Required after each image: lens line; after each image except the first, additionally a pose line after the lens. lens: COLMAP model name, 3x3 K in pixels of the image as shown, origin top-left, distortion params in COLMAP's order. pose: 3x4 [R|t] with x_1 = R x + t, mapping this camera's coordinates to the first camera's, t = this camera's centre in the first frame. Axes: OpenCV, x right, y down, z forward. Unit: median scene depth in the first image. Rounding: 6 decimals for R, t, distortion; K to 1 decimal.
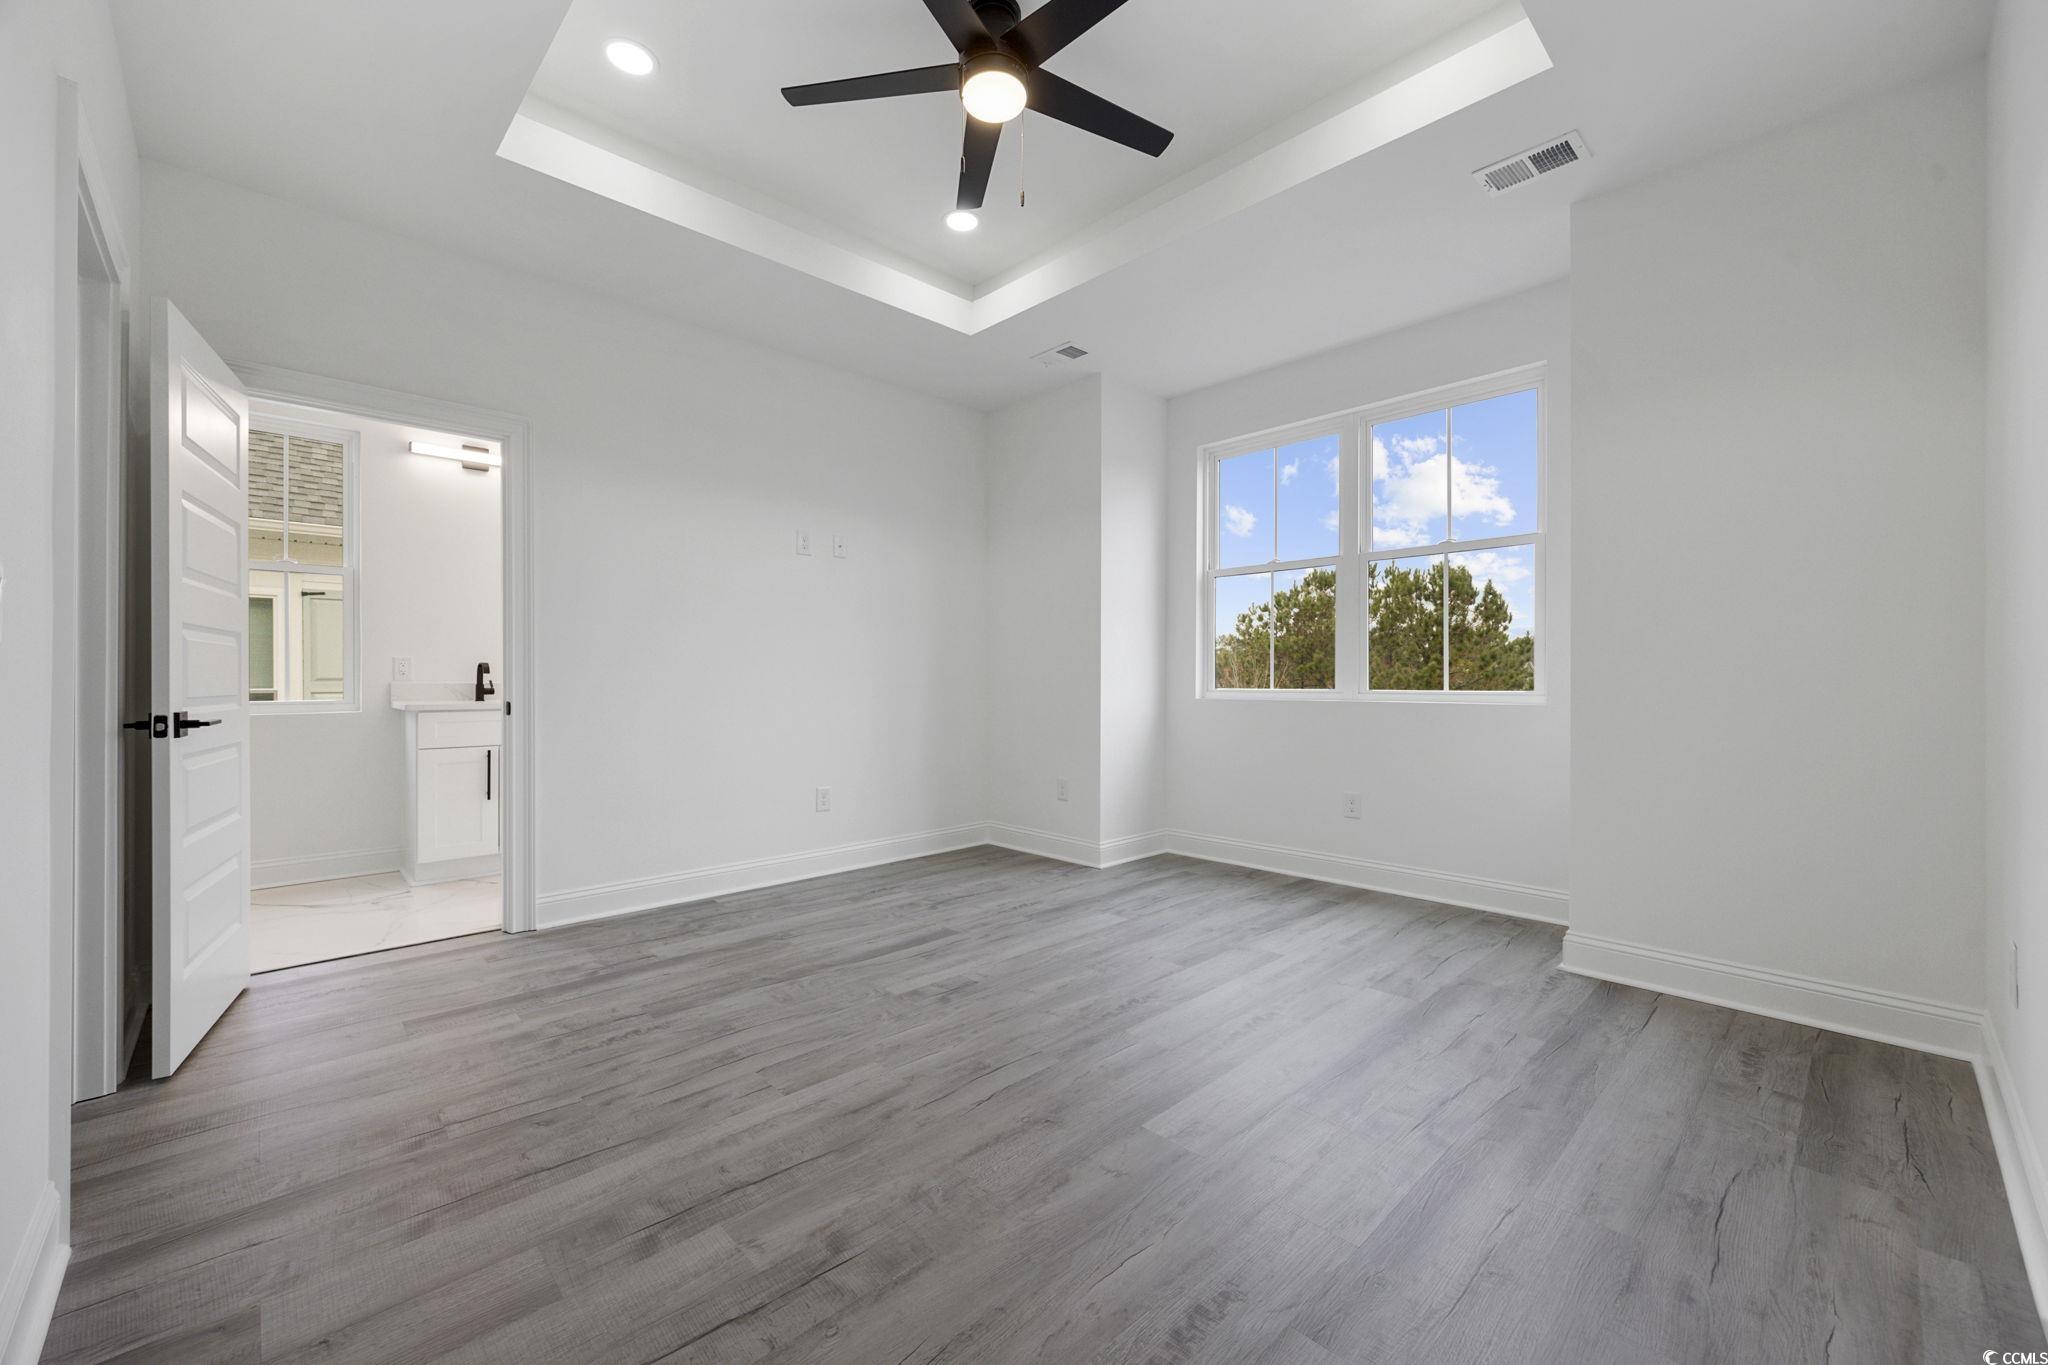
lens RADIAL K [[831.3, 0, 1023.1], [0, 831.3, 674.0], [0, 0, 1]] dist [-0.018047, -0.000008]
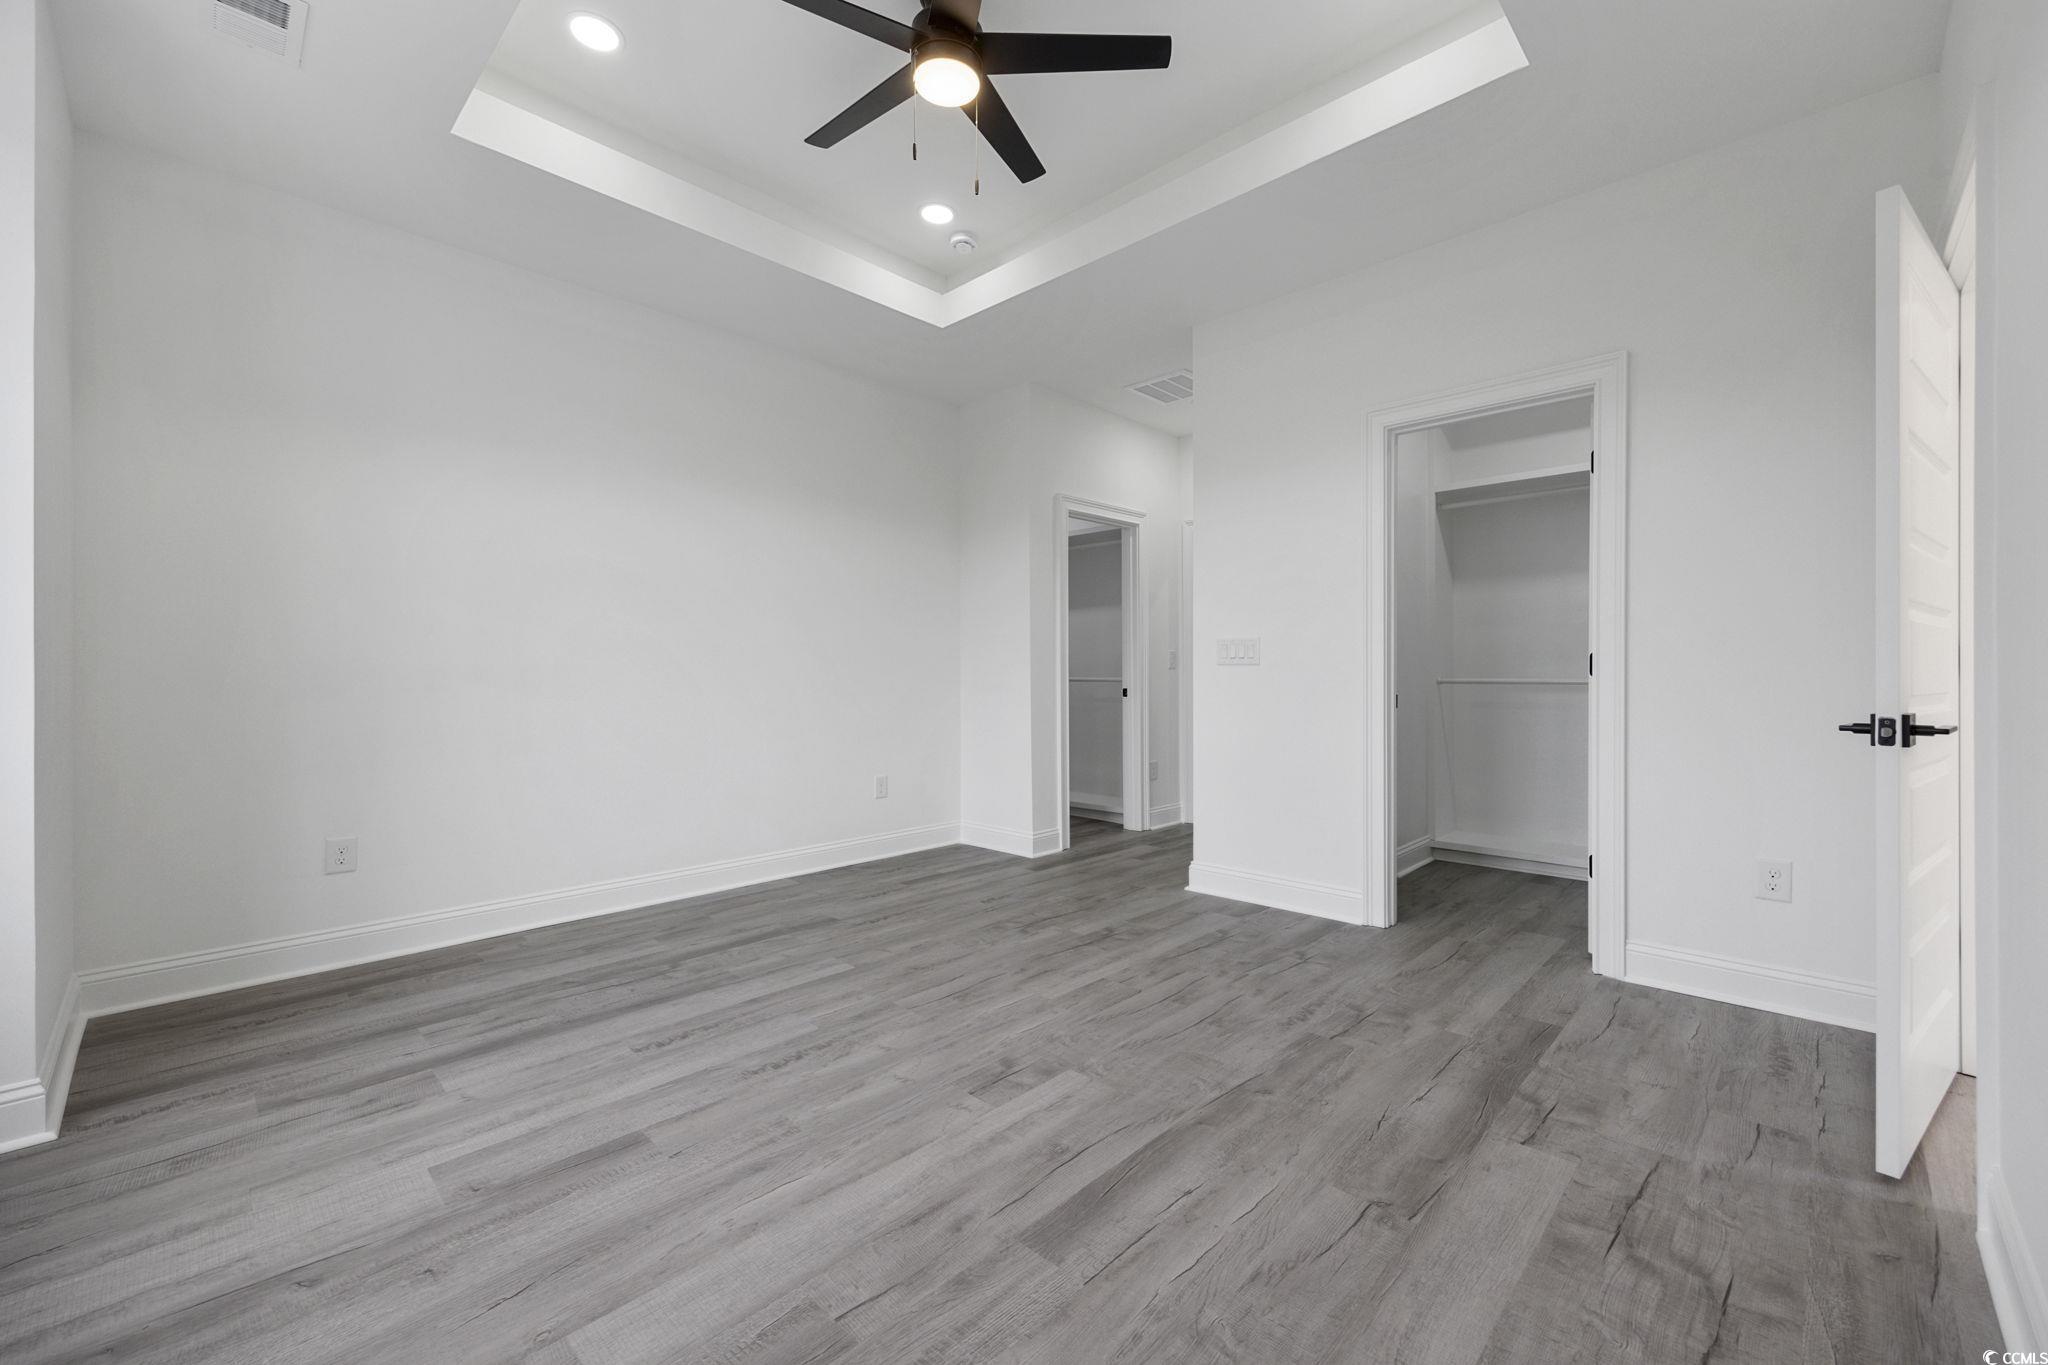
lens RADIAL K [[831.3, 0, 1023.1], [0, 831.3, 674.0], [0, 0, 1]] dist [-0.018047, -0.000008]
pose [[-0.999279, 0.006177, -0.037455, -0.085211], [0.006493, 0.999944, -0.008315, 0.012459], [0.037402, -0.008552, -0.999264, 1.910757]]
